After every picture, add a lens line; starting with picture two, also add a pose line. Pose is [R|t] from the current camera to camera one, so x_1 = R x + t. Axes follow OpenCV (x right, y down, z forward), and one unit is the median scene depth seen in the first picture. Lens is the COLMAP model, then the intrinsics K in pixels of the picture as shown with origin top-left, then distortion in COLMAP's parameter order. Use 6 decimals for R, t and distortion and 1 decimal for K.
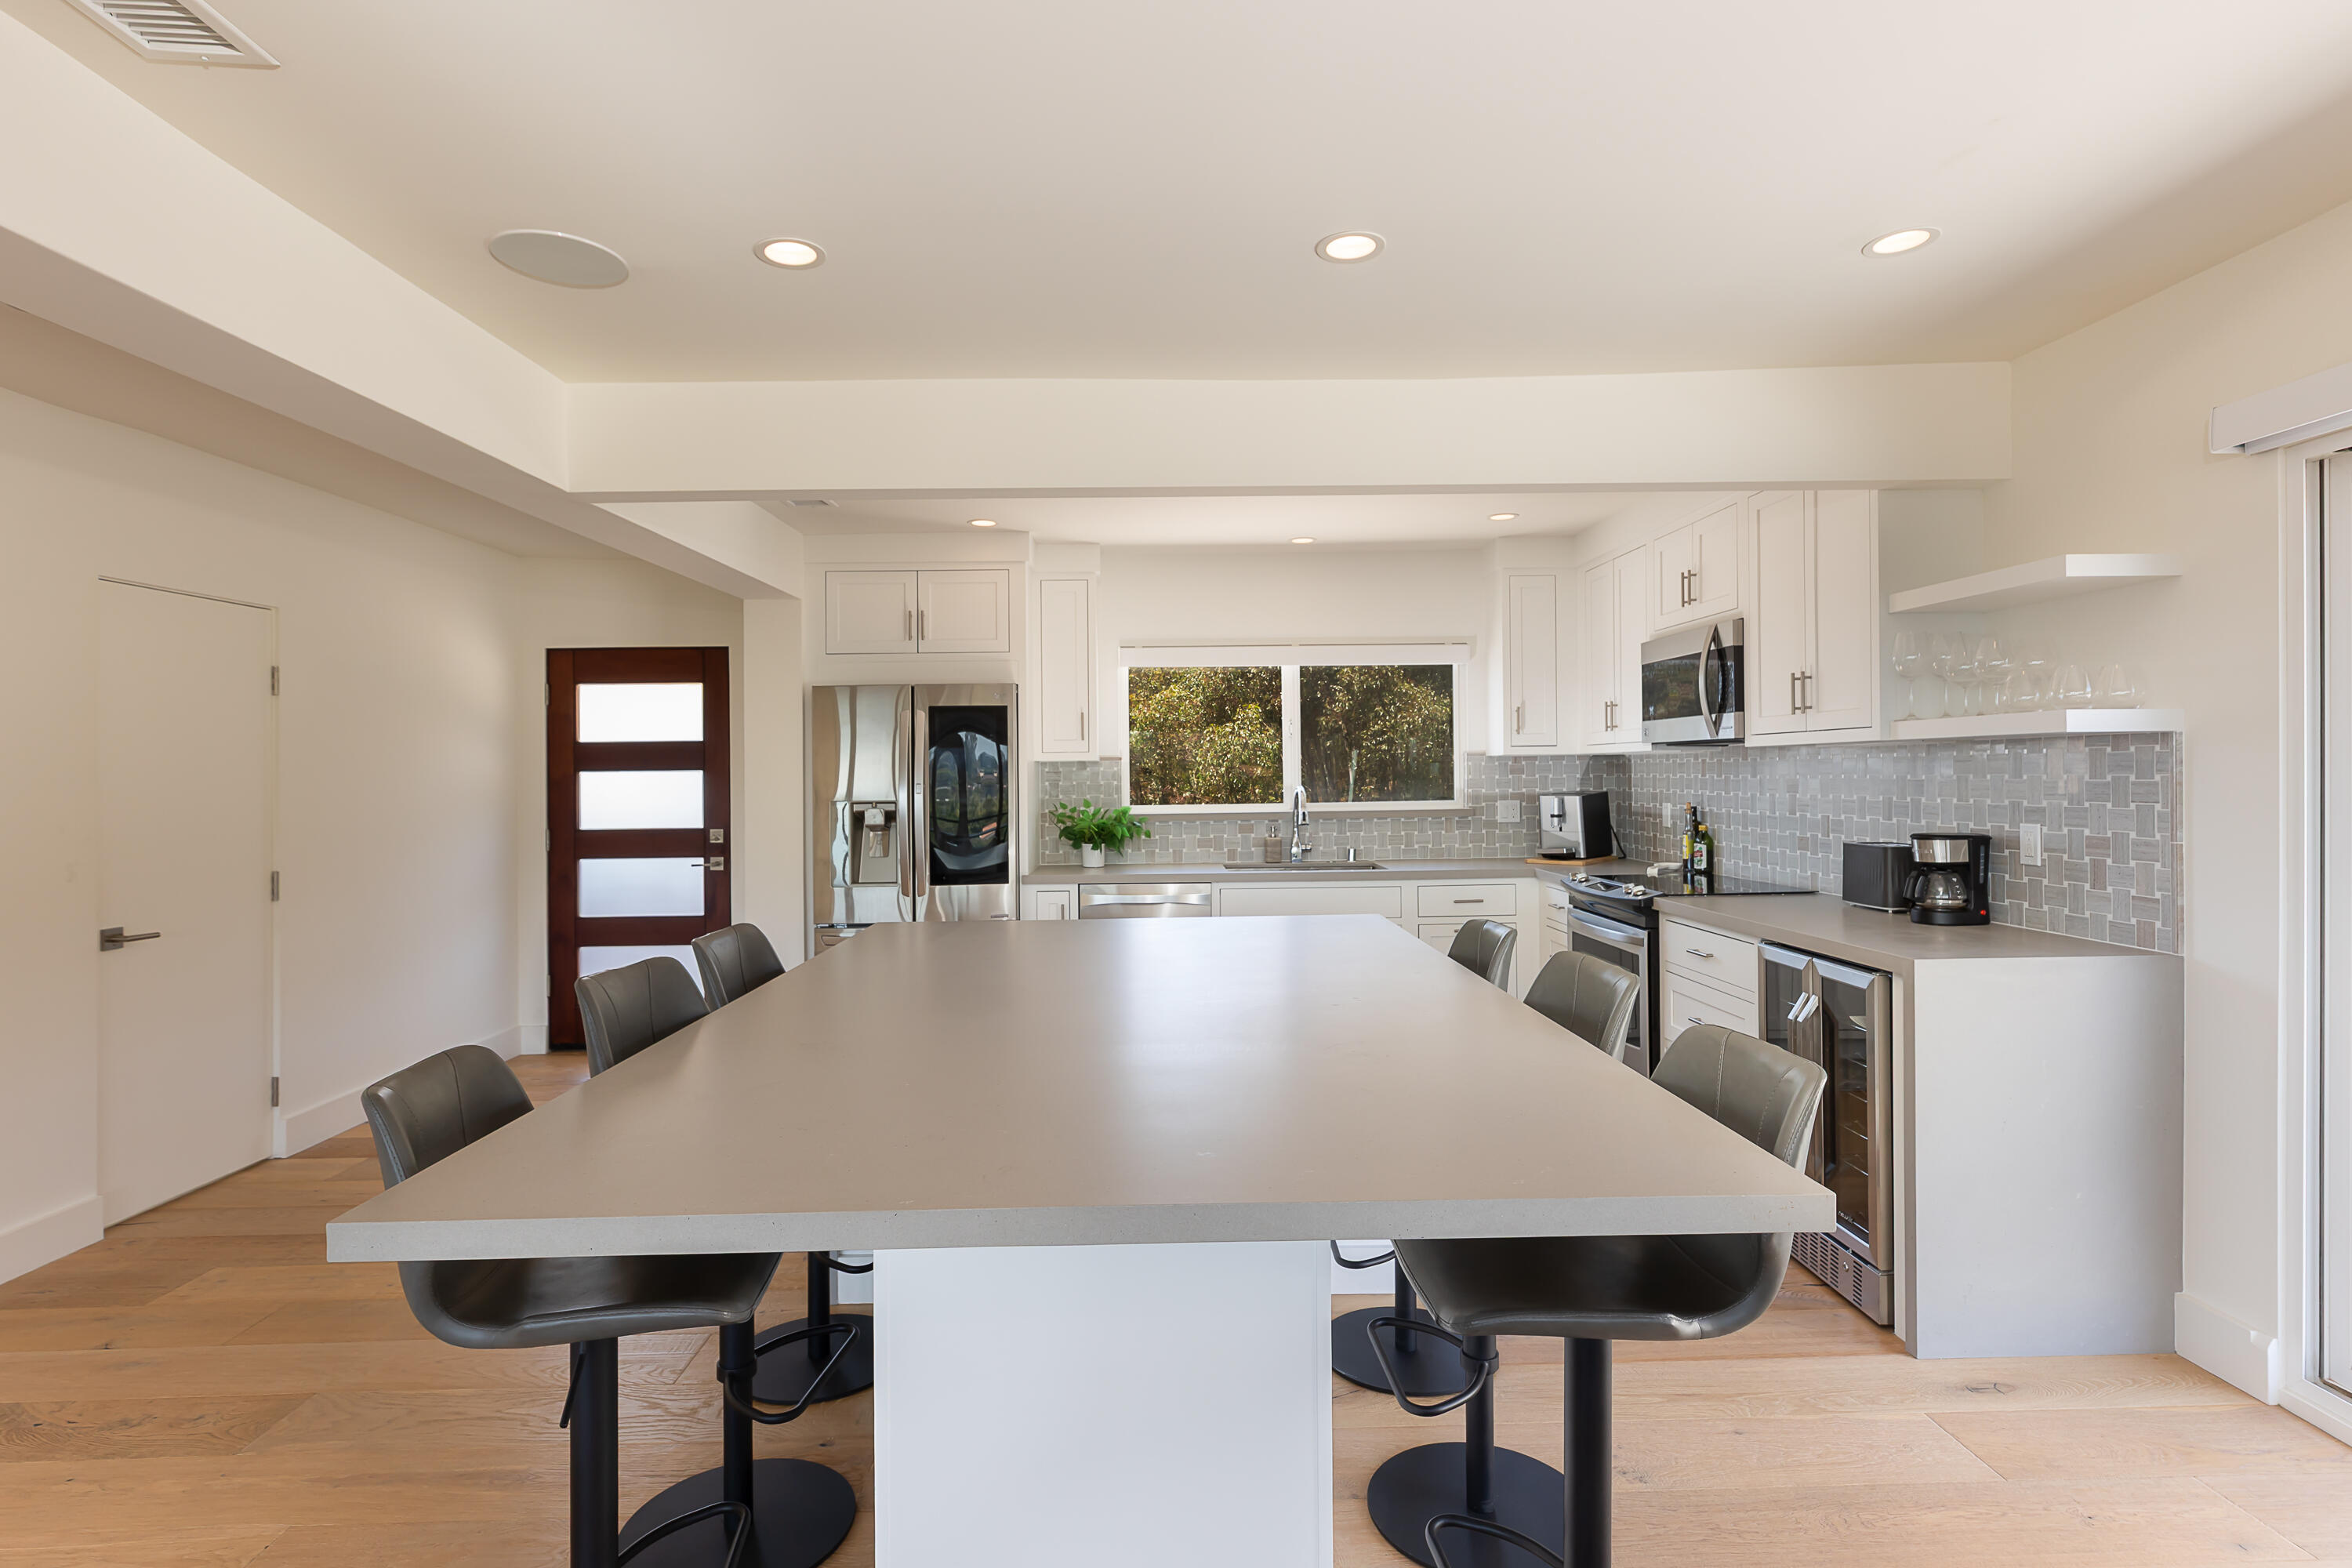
lens RADIAL K [[1191.1, 0, 1177.8], [0, 1191.1, 781.4], [0, 0, 1]] dist [0.002537, 0.000135]
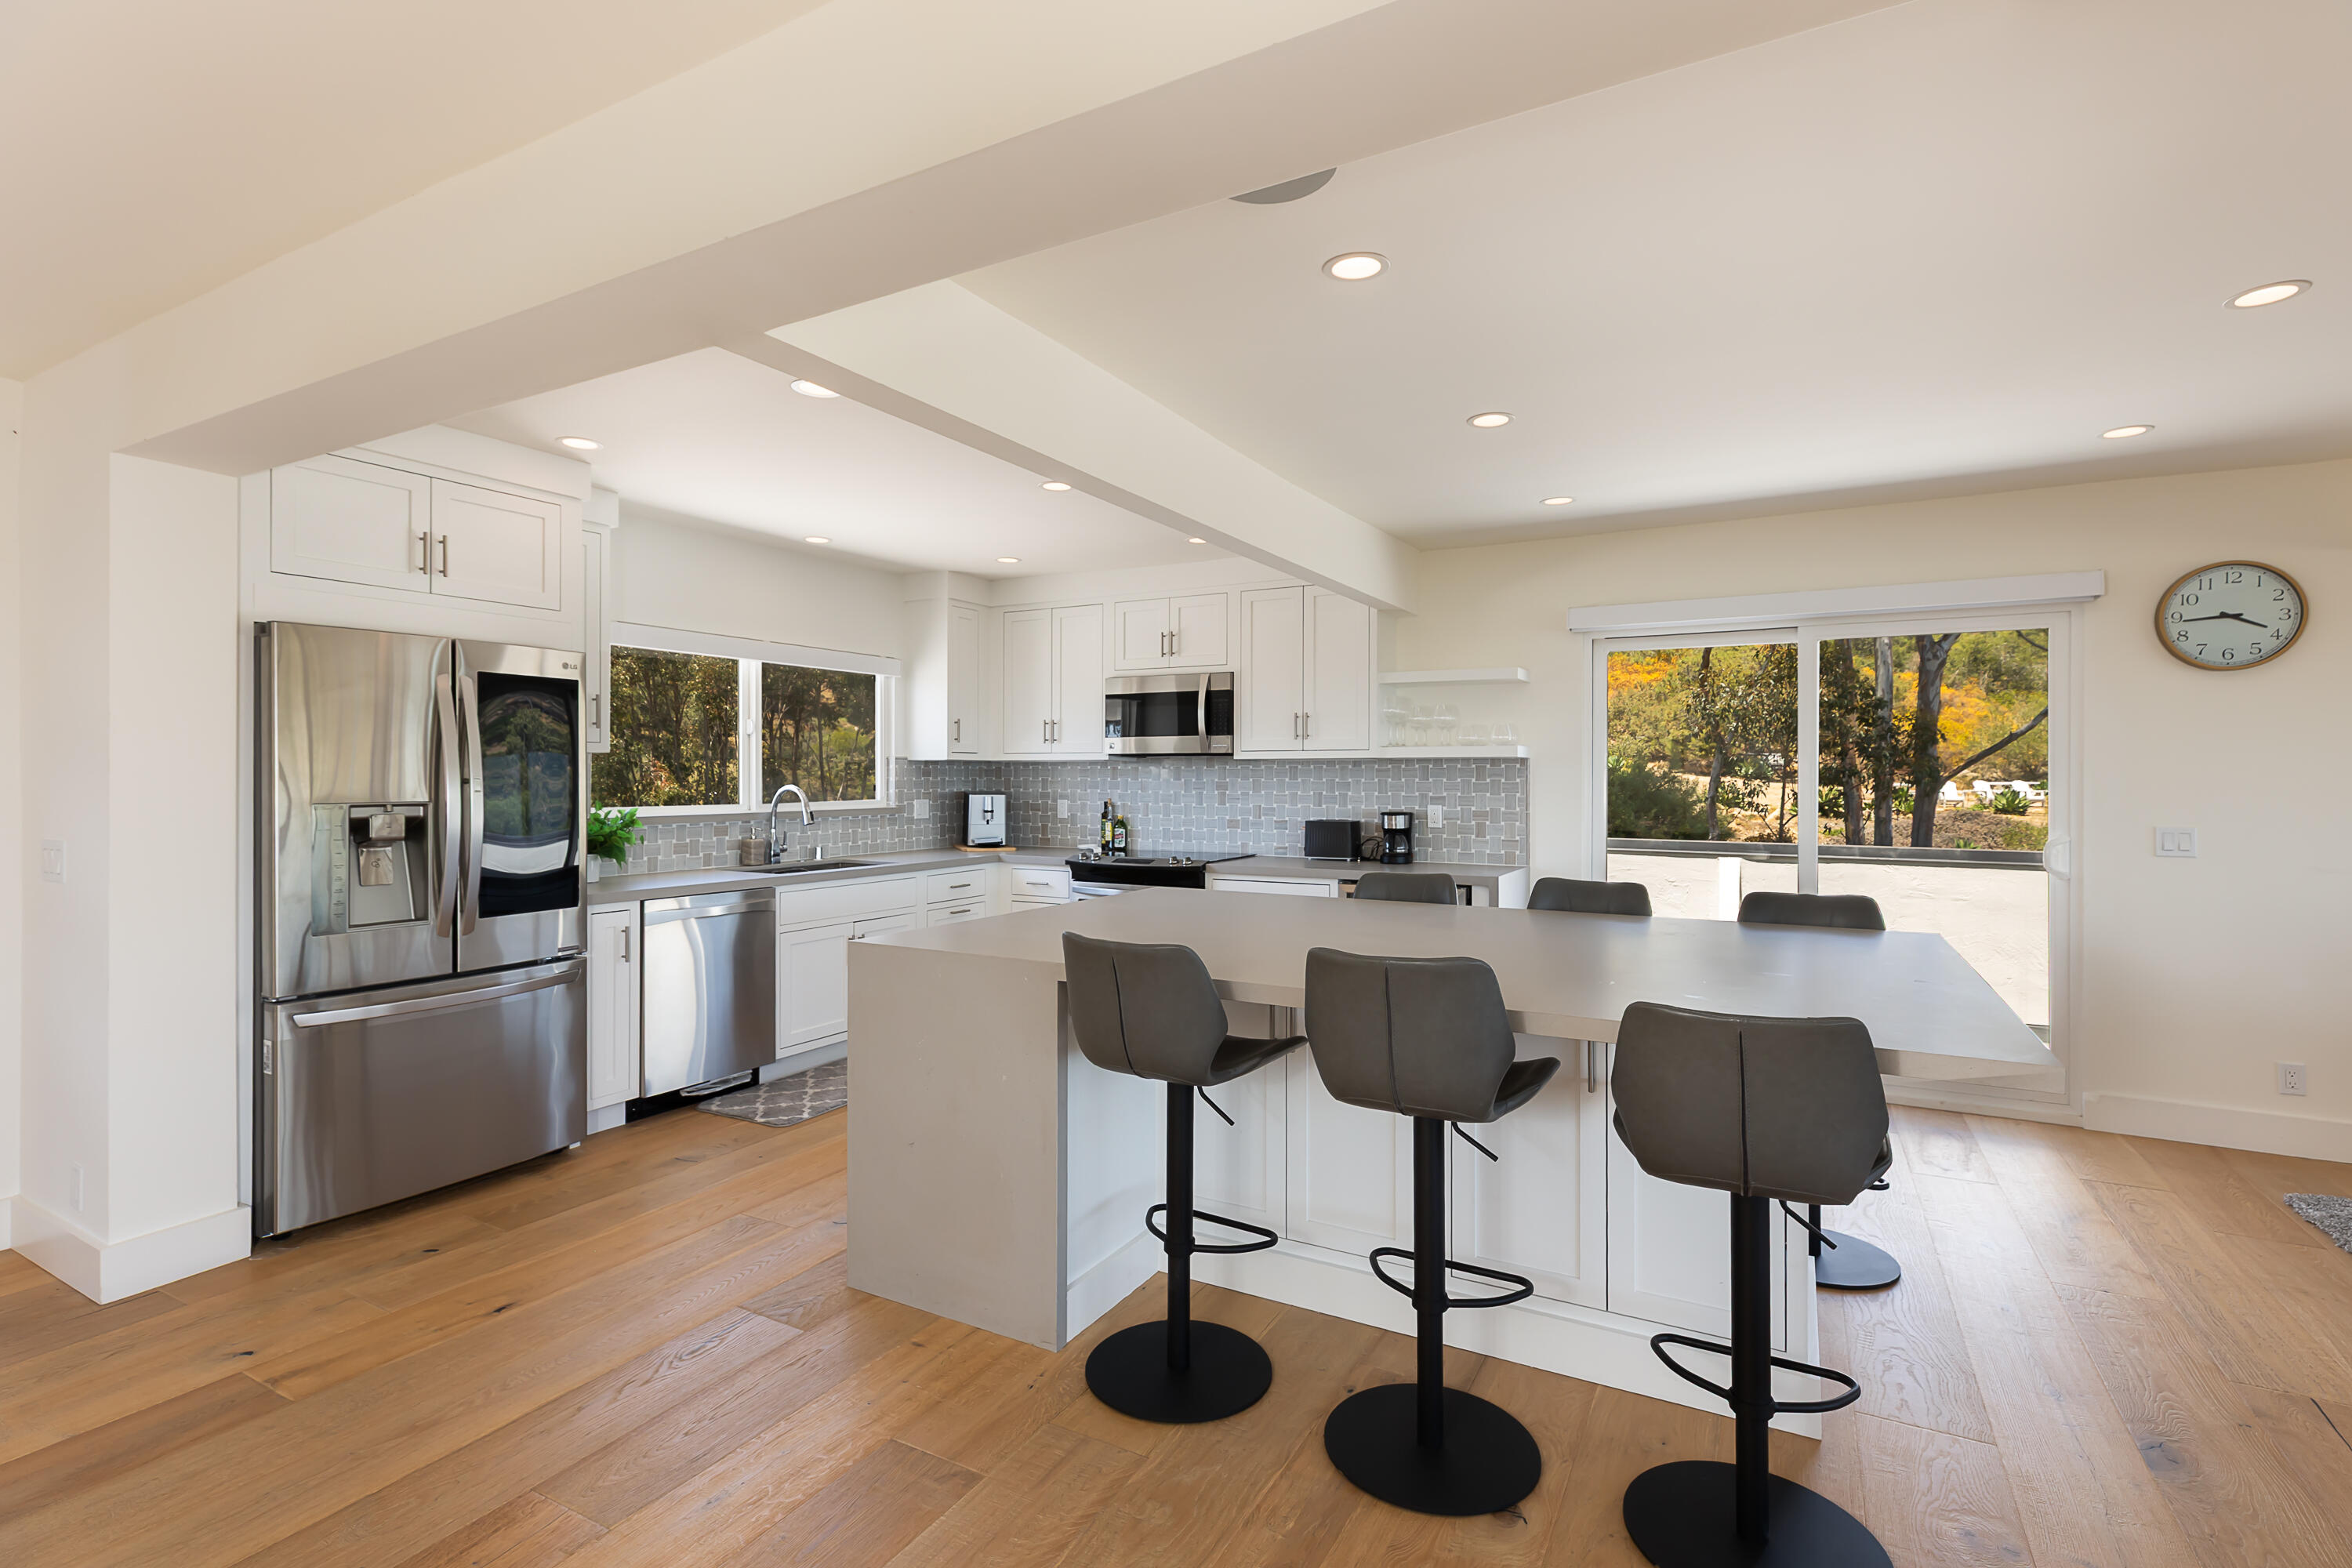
lens RADIAL K [[1071.2, 0, 1179.9], [0, 1071.2, 780.3], [0, 0, 1]] dist [-0.001319, -0.000087]
pose [[0.513591, 0.010402, 0.857972, -0.559745], [-0.002024, 0.999938, -0.010911, 0.010001], [-0.858033, 0.003867, 0.513580, 0.304791]]
